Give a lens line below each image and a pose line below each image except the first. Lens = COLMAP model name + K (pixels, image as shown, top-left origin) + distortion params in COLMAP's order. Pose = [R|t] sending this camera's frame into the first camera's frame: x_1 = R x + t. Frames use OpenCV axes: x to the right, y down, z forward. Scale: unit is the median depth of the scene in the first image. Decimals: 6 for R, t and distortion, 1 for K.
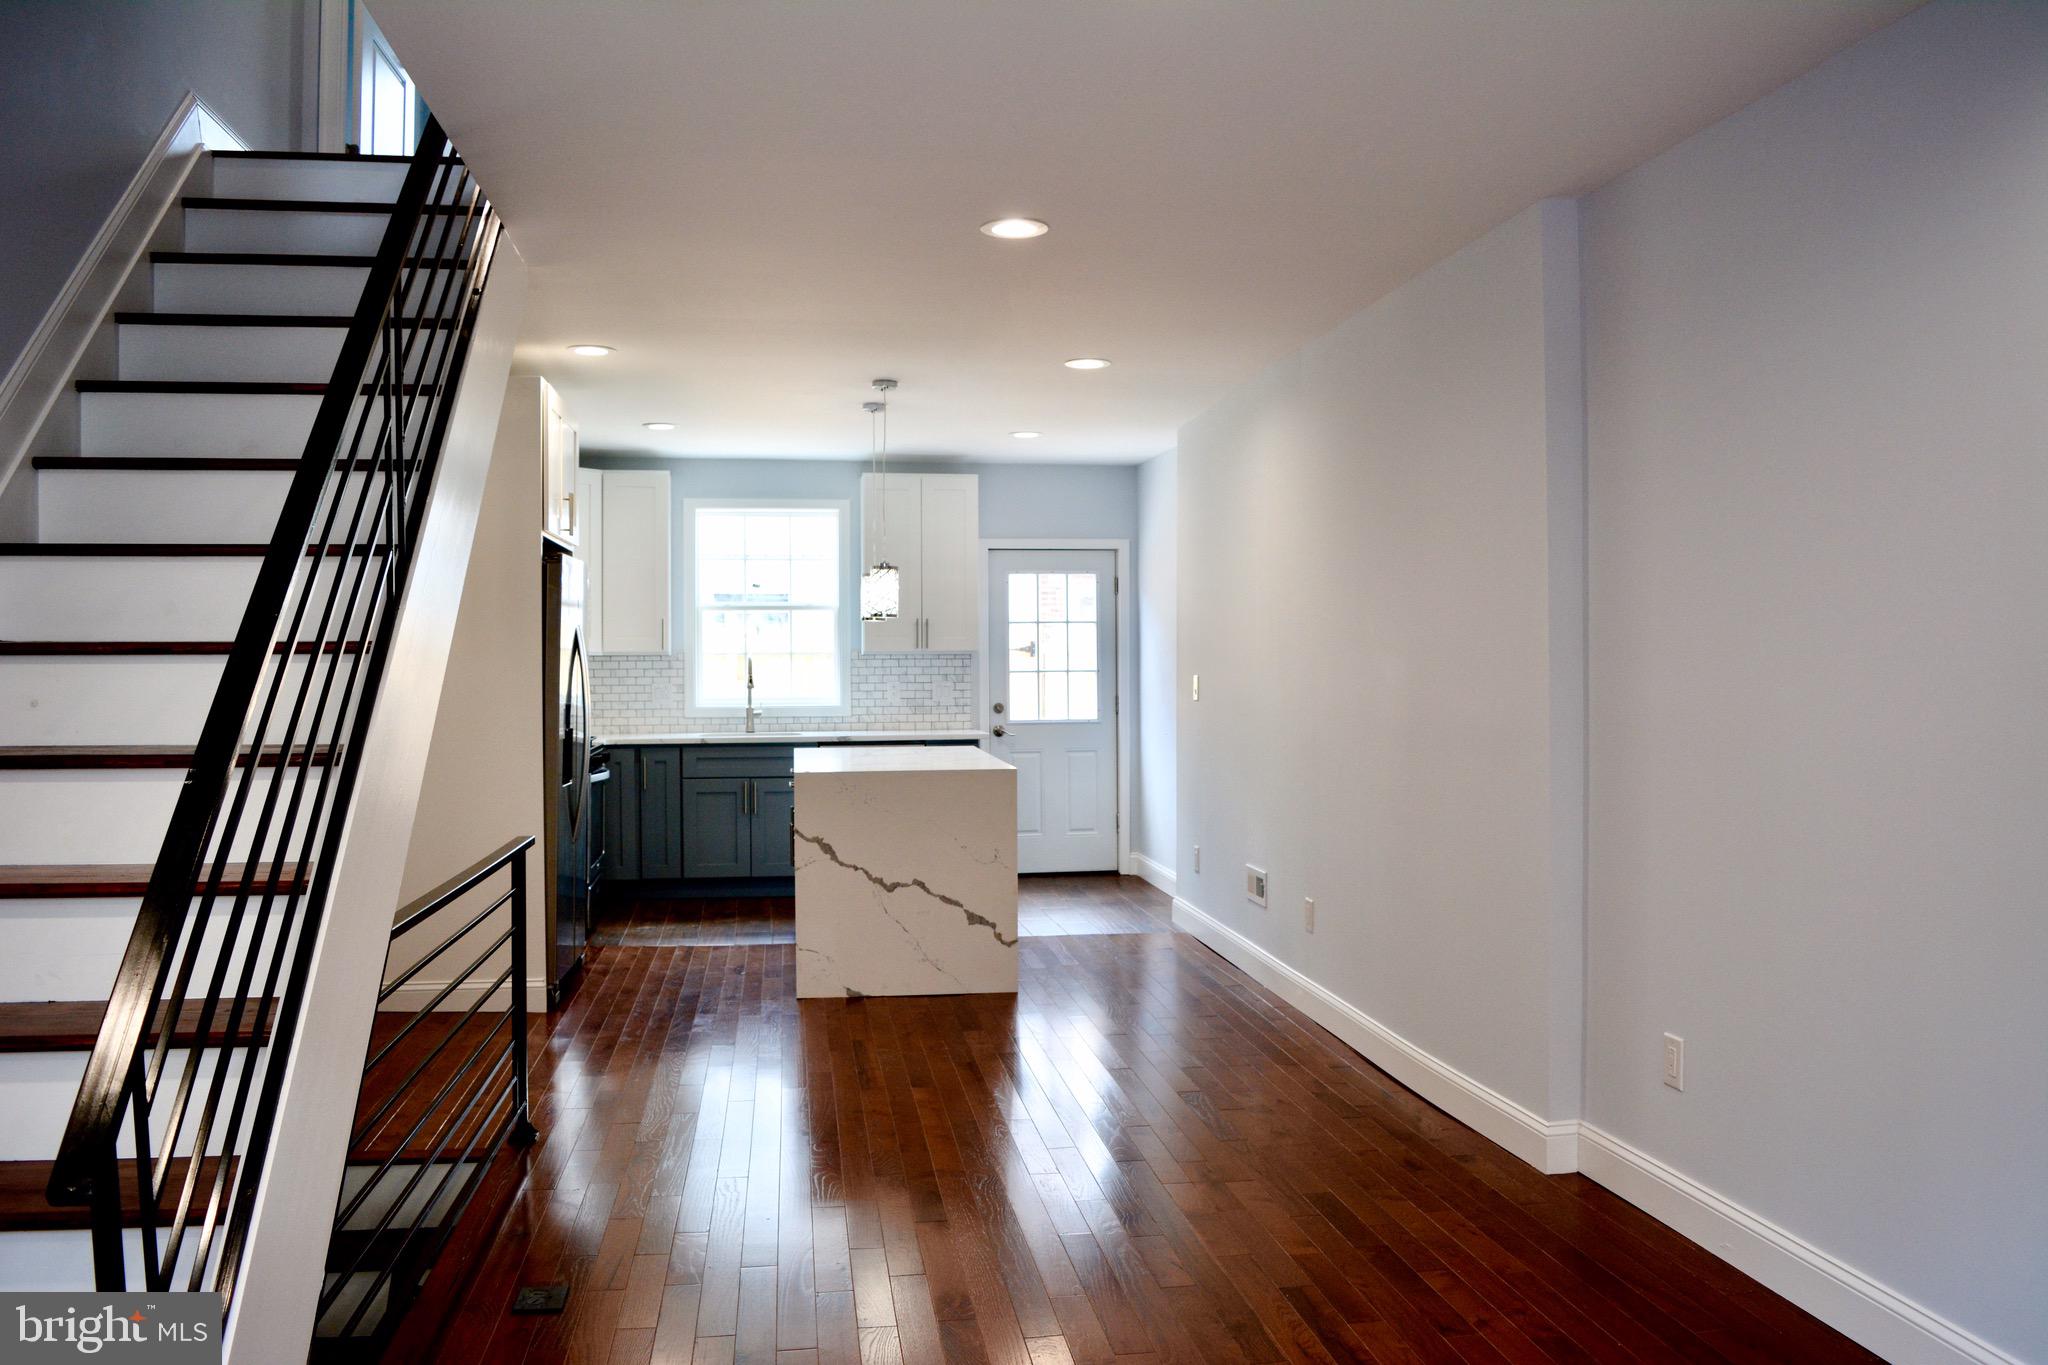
lens RADIAL K [[1603.9, 0, 1031.1], [0, 1603.9, 686.9], [0, 0, 1]] dist [-0.096975, 0.021582]
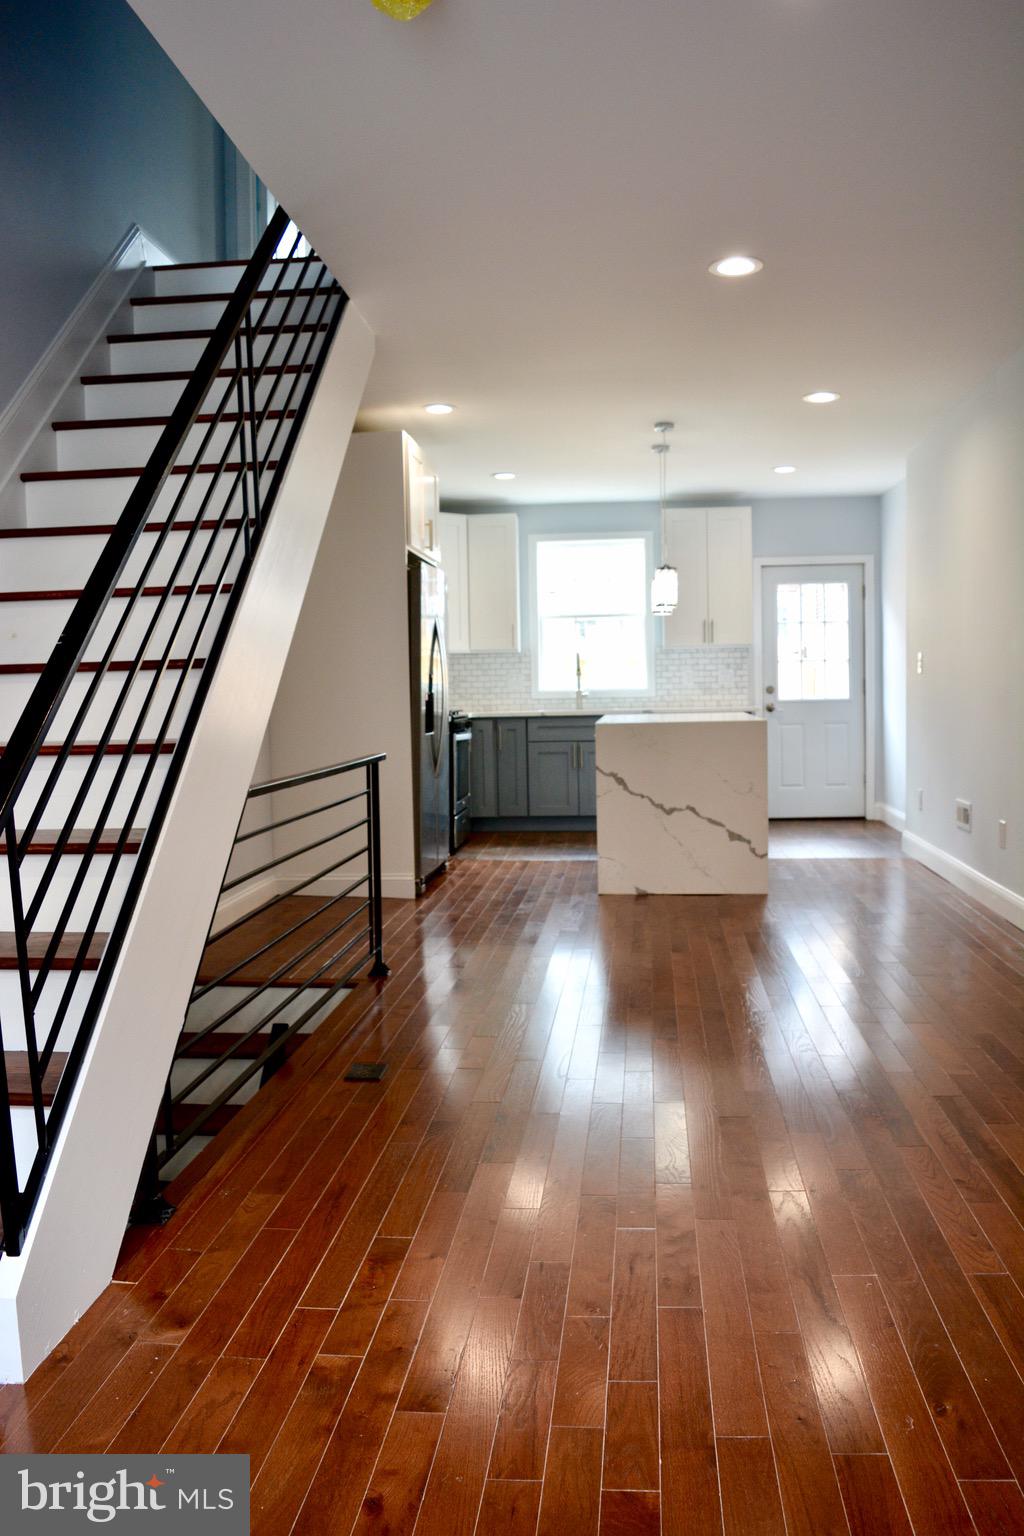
lens RADIAL K [[1202.9, 0, 518.3], [0, 1202.9, 776.5], [0, 0, 1]] dist [-0.096975, 0.021582]
pose [[0.967904, 0.002090, -0.251312, 0.032731], [0.012426, 0.998344, 0.056161, 0.033202], [0.251014, -0.057482, 0.966275, 0.018135]]
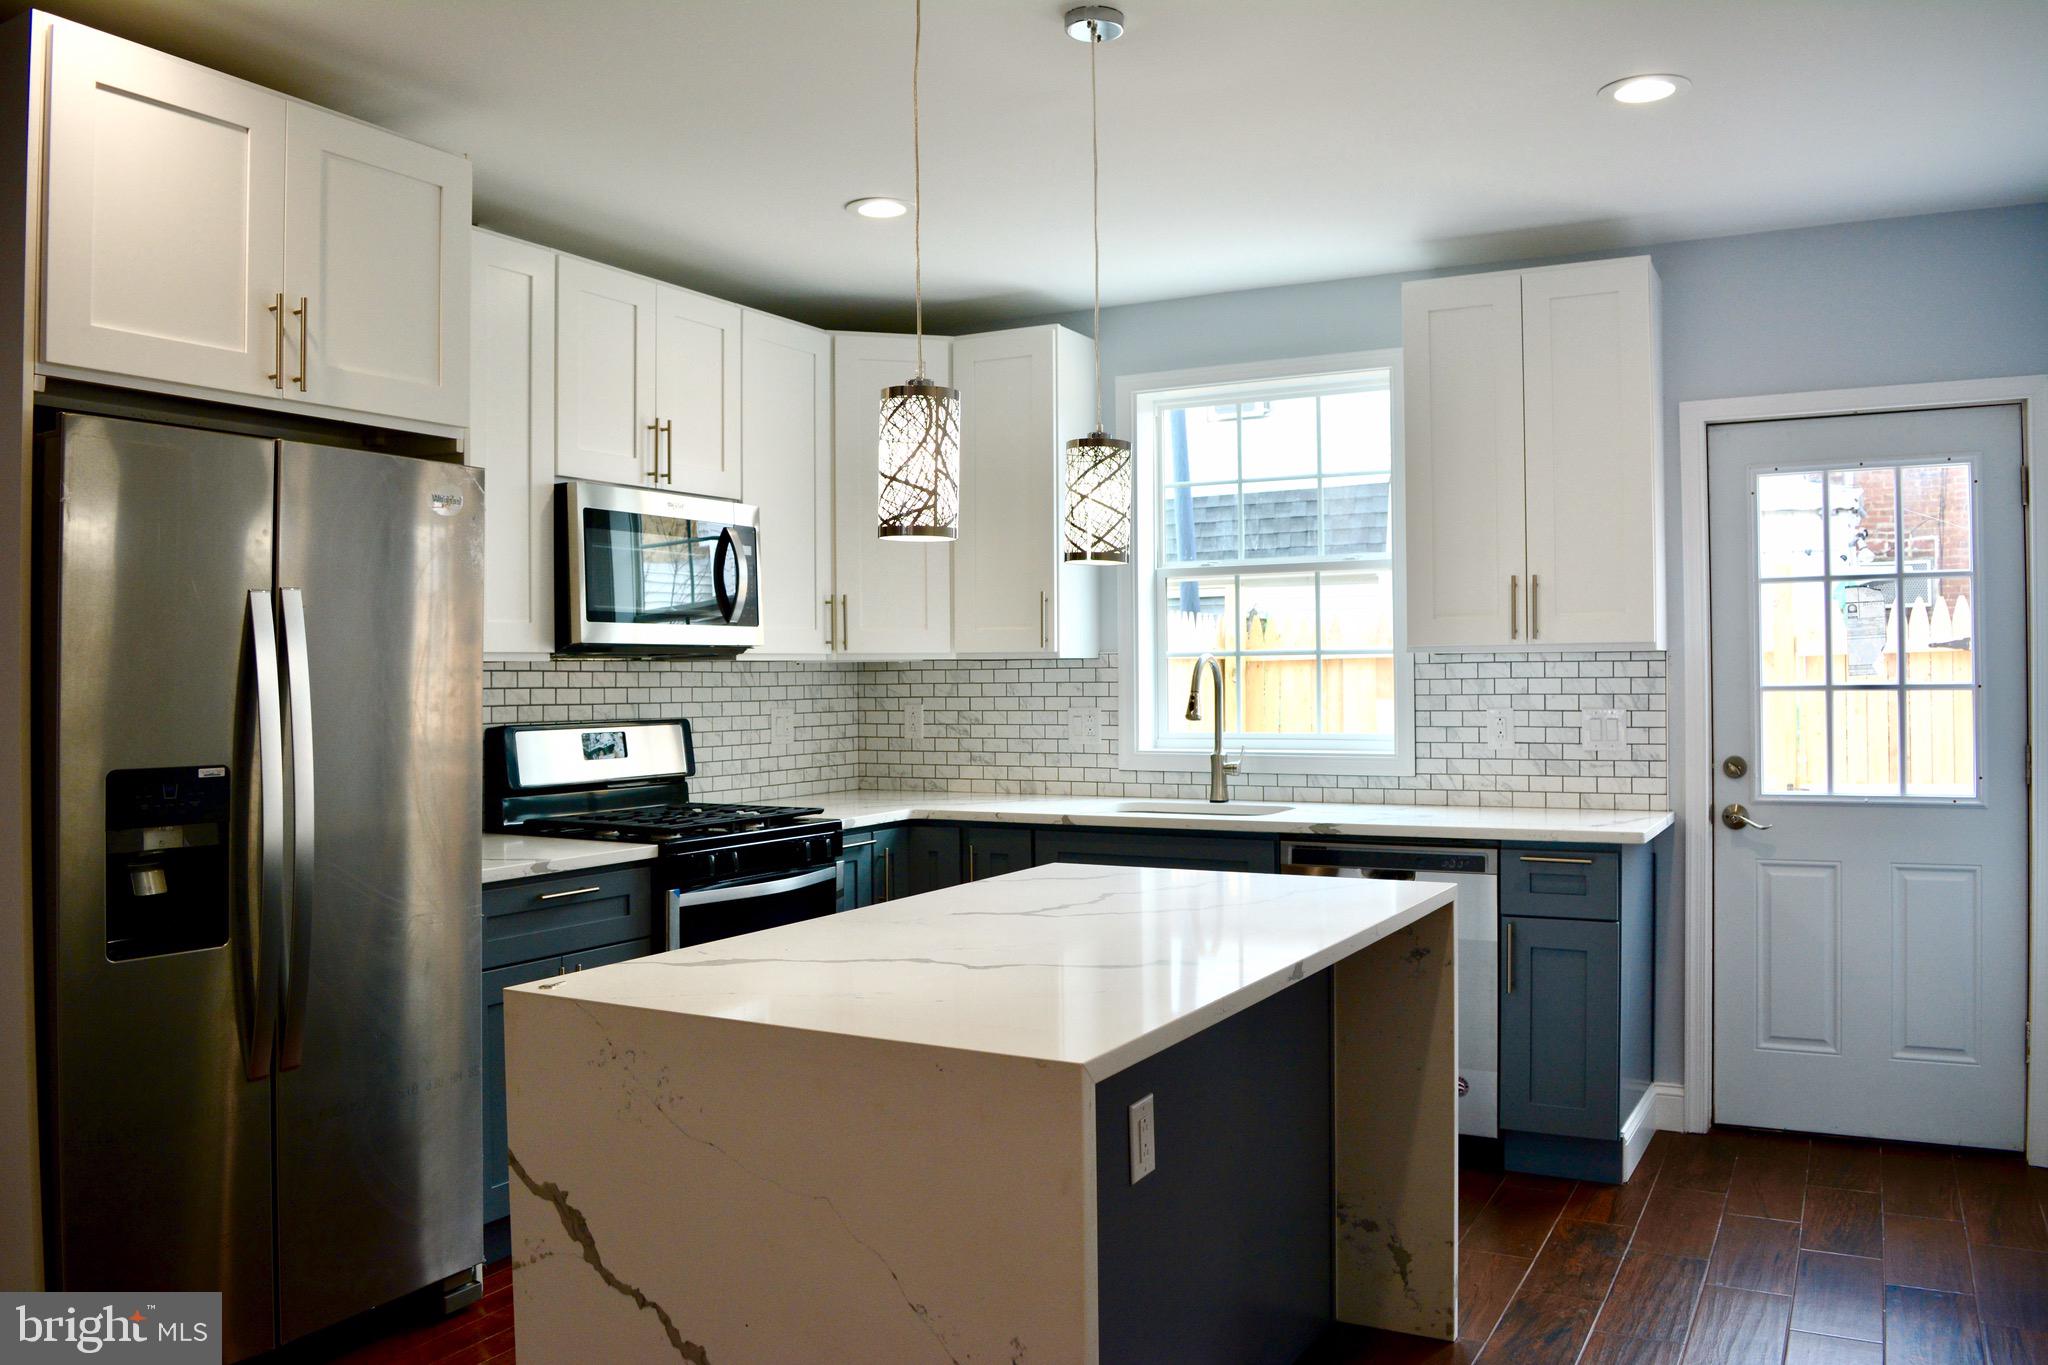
lens RADIAL K [[1603.9, 0, 1028.6], [0, 1603.9, 678.7], [0, 0, 1]] dist [-0.096975, 0.021582]
pose [[0.788183, -0.001775, -0.615438, 0.123441], [-0.004743, 0.999949, -0.008957, -0.008934], [0.615422, 0.009979, 0.788134, 0.654165]]
